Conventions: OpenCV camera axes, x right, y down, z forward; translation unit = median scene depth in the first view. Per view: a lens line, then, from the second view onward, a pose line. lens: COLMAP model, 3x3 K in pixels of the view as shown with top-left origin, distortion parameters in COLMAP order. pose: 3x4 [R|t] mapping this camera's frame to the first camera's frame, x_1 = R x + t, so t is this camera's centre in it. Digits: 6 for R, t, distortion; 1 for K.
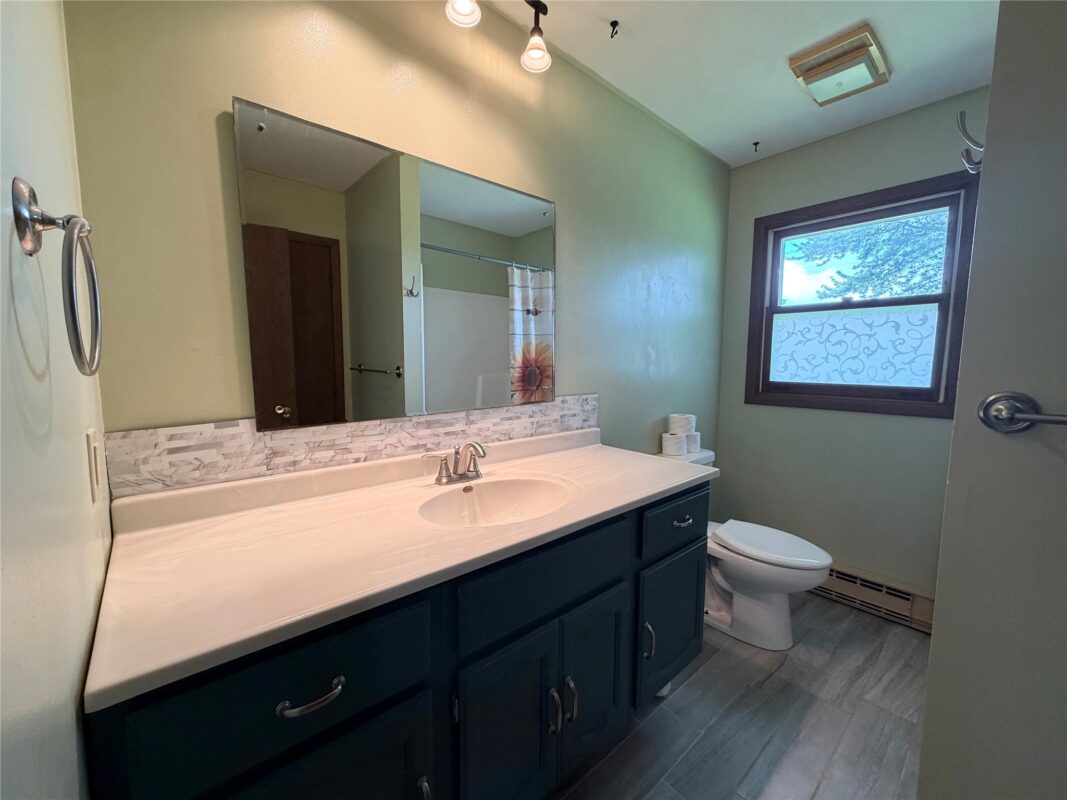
lens RADIAL K [[427.6, 0, 540.9], [0, 427.6, 401.7], [0, 0, 1]] dist [-0.001578, -0.000624]
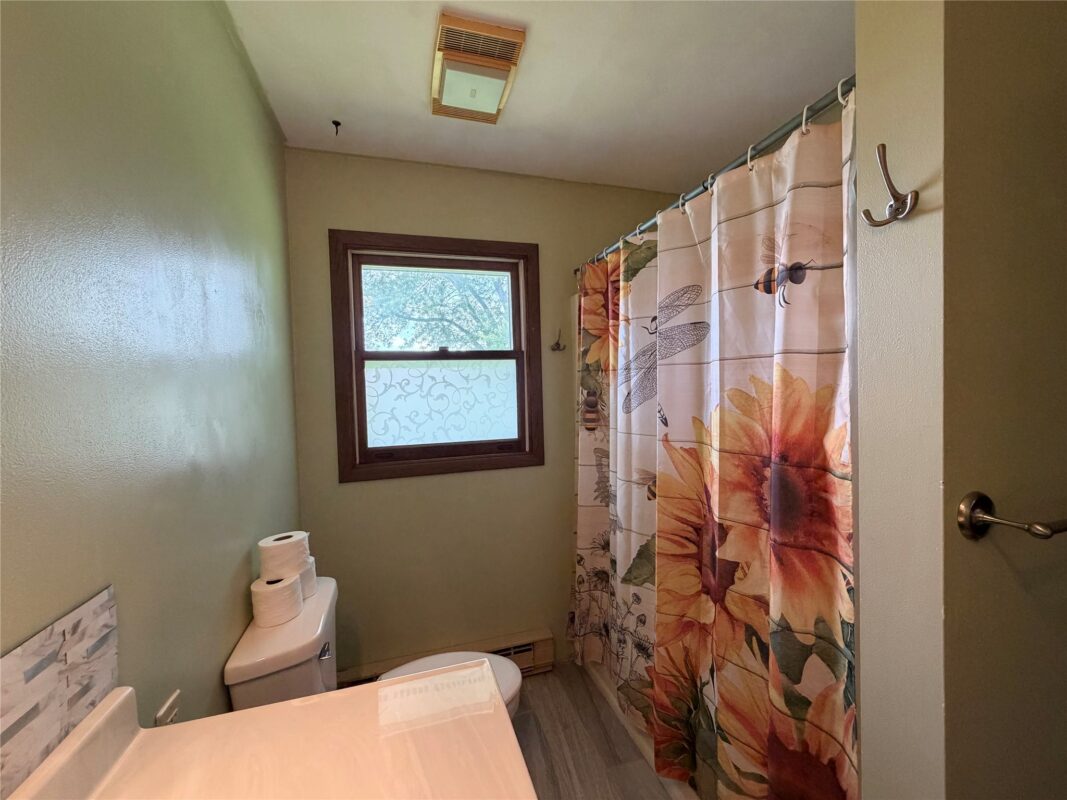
lens RADIAL K [[427.6, 0, 537.1], [0, 427.6, 403.9], [0, 0, 1]] dist [-0.001578, -0.000624]
pose [[0.437947, -0.044278, 0.897910, -0.010815], [0.120831, 0.992623, -0.009985, -0.091519], [-0.890844, 0.112868, 0.440066, 0.438118]]
